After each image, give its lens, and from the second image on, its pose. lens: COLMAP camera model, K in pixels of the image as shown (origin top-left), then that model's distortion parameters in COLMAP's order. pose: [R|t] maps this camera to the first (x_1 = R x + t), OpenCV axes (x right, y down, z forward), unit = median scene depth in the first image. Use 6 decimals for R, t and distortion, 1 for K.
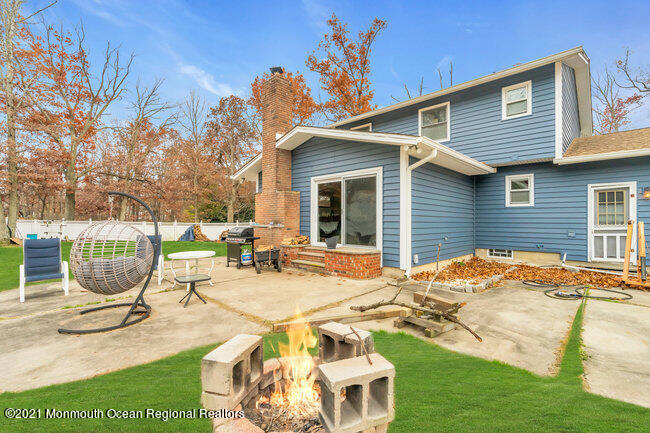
lens RADIAL K [[289.5, 0, 327.6], [0, 289.5, 218.3], [0, 0, 1]] dist [-0.002982, -0.000420]
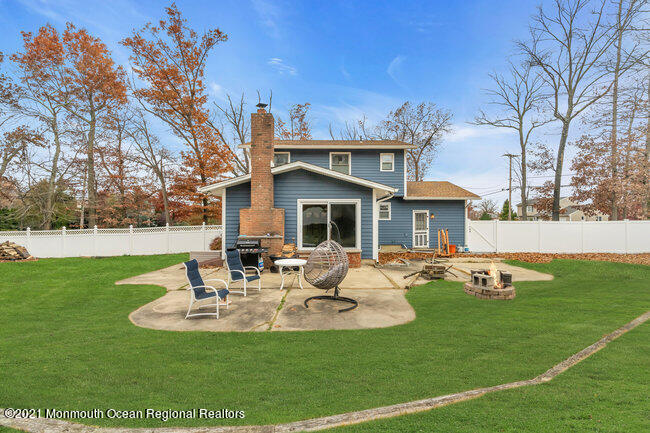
lens RADIAL K [[289.5, 0, 326.4], [0, 289.5, 218.8], [0, 0, 1]] dist [-0.002982, -0.000420]
pose [[0.720416, 0.001221, 0.693541, -0.908834], [-0.002253, 0.999997, 0.000580, -0.053951], [-0.693538, -0.001980, 0.720417, -0.046878]]
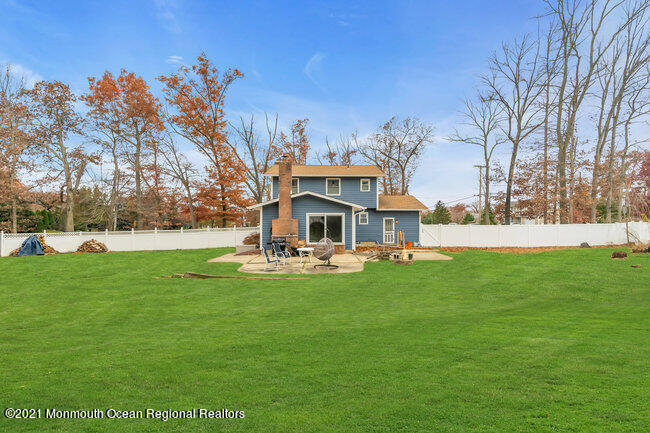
lens RADIAL K [[289.5, 0, 324.7], [0, 289.5, 219.1], [0, 0, 1]] dist [-0.002982, -0.000420]
pose [[0.716172, -0.001686, 0.697921, -1.523859], [-0.002874, 0.999981, 0.005365, -0.110360], [-0.697917, -0.005848, 0.716154, -0.674722]]
